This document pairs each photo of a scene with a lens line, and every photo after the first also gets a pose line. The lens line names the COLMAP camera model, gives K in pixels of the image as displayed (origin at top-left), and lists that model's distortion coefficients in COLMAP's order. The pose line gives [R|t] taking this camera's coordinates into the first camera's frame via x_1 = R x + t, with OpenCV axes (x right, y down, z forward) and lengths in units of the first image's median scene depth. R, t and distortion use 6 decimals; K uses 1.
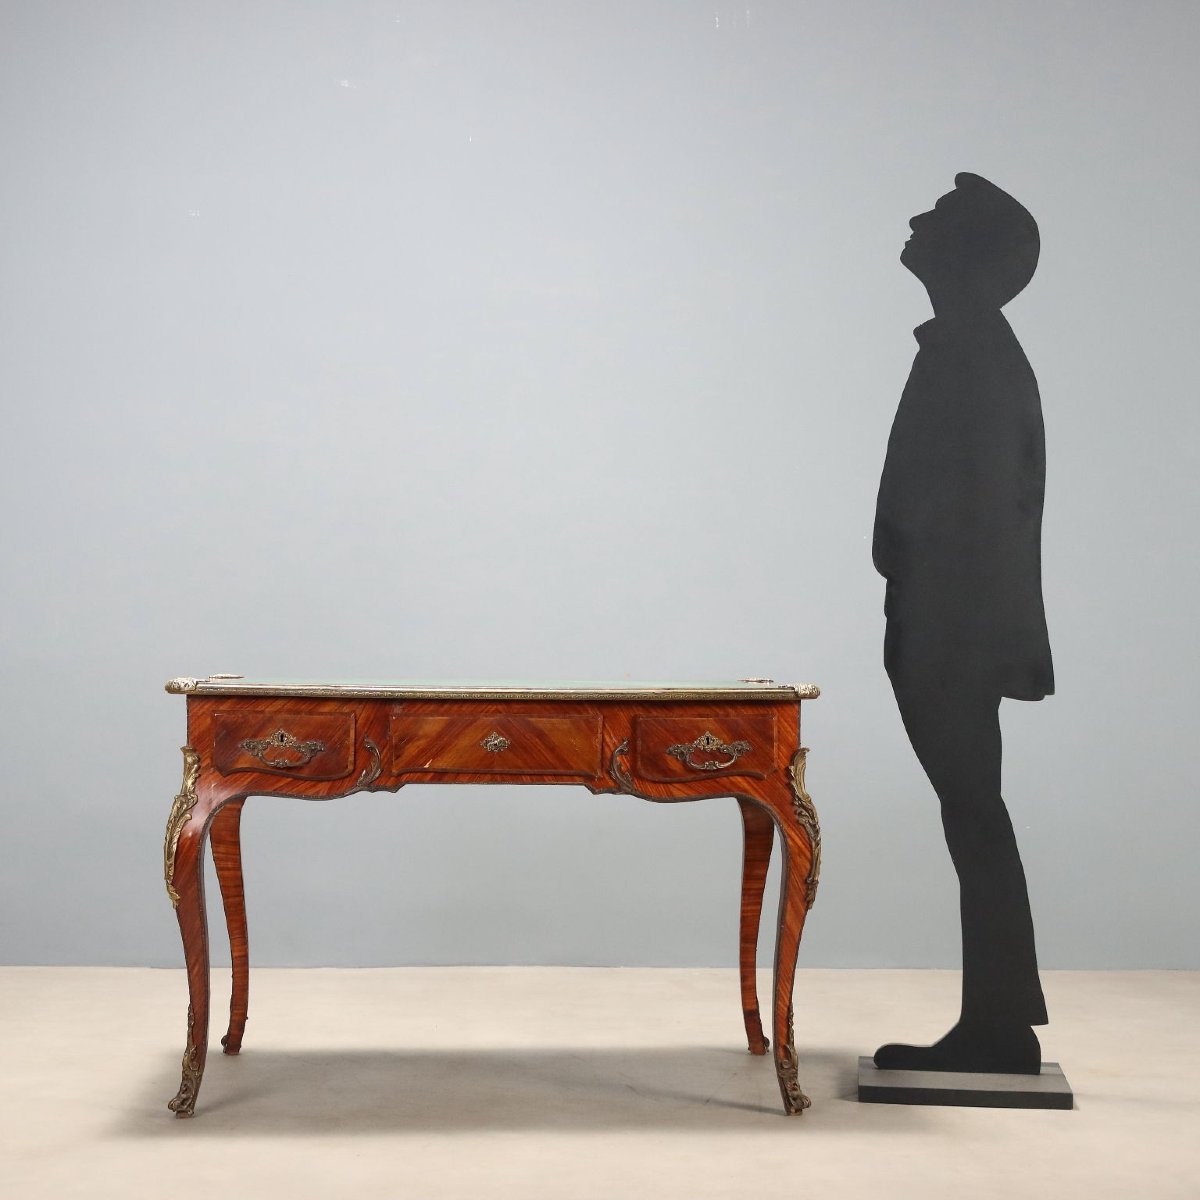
lens RADIAL K [[2239.9, 0, 599.1], [0, 2239.9, 602.2], [0, 0, 1]] dist [0.012034, 0.000000]
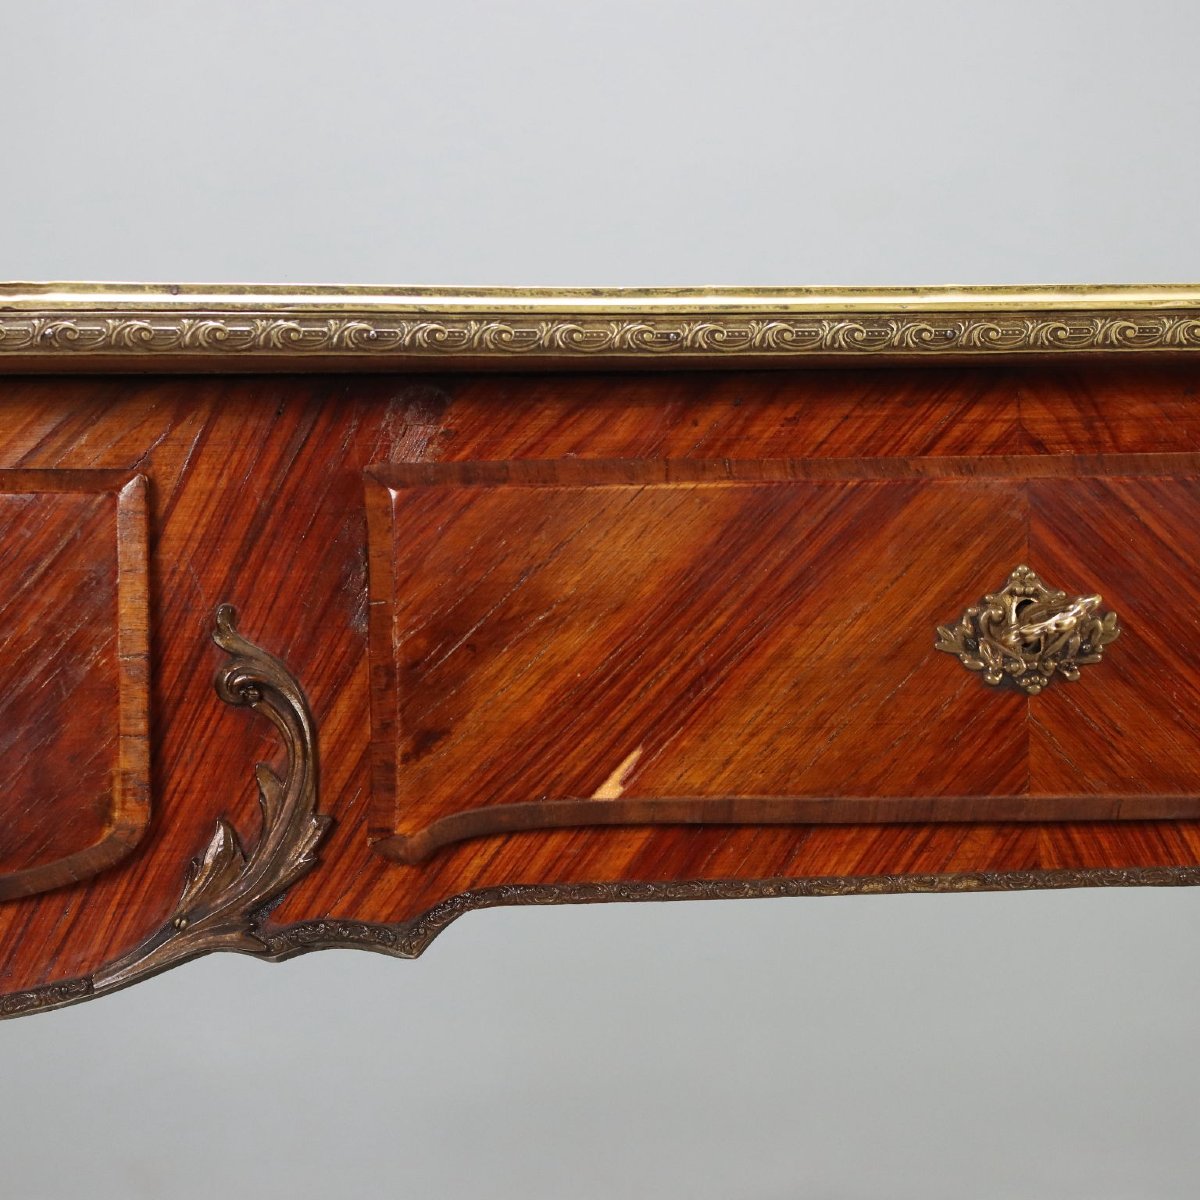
lens RADIAL K [[2239.9, 0, 599.9], [0, 2239.9, 600.9], [0, 0, 1]] dist [0.012034, 0.000000]
pose [[0.999289, -0.031714, 0.020398, -0.080328], [0.031598, 0.999483, 0.005997, 0.058620], [-0.020578, -0.005348, 0.999774, 0.839733]]
